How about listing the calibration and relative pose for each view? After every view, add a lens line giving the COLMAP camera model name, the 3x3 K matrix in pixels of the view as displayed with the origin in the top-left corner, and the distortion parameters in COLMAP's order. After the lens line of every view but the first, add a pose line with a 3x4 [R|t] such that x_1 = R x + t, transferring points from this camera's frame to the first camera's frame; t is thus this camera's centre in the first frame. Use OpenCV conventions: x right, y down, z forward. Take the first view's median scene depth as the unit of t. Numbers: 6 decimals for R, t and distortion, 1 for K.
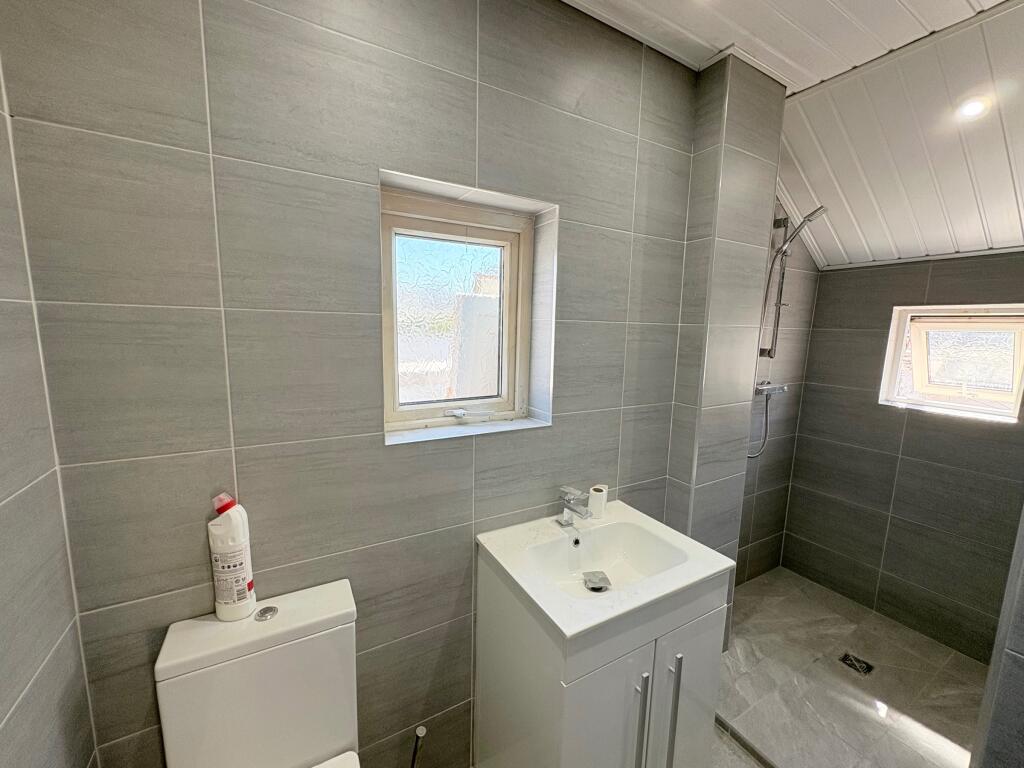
lens RADIAL K [[407.1, 0, 506.2], [0, 407.1, 387.1], [0, 0, 1]] dist [-0.000247, -0.000304]
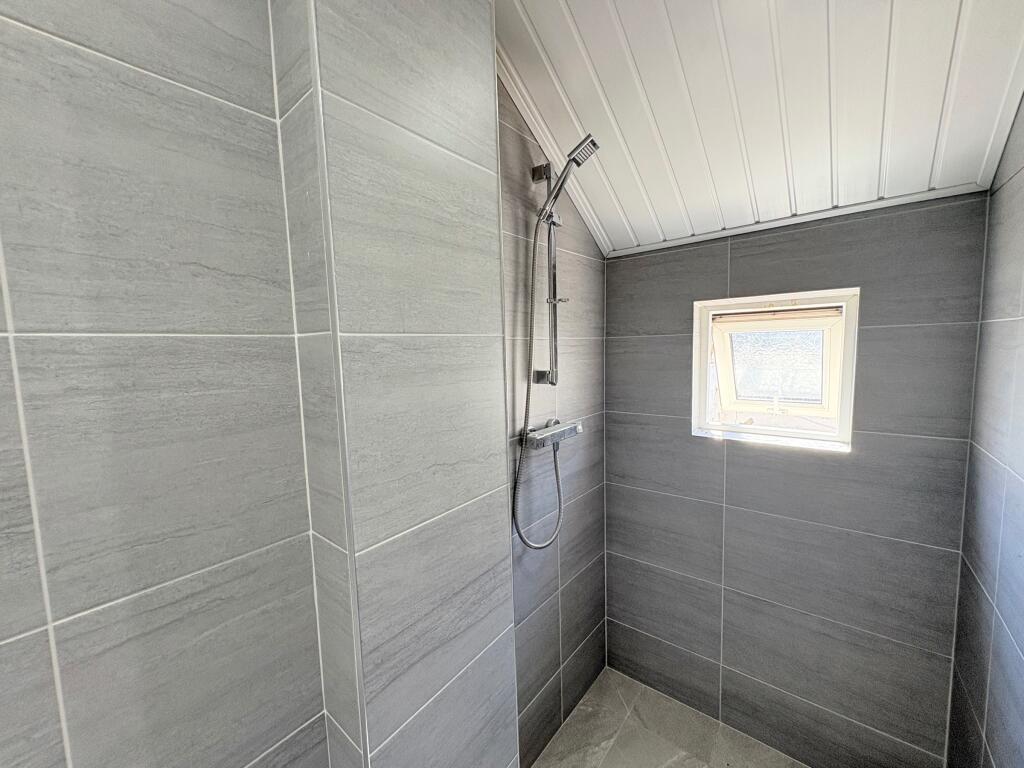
lens RADIAL K [[407.1, 0, 506.2], [0, 407.1, 387.1], [0, 0, 1]] dist [-0.000247, -0.000304]
pose [[0.931655, -0.084128, 0.353470, 0.365165], [0.102678, 0.994133, -0.034024, -0.054975], [-0.348534, 0.067992, 0.934827, 0.441039]]
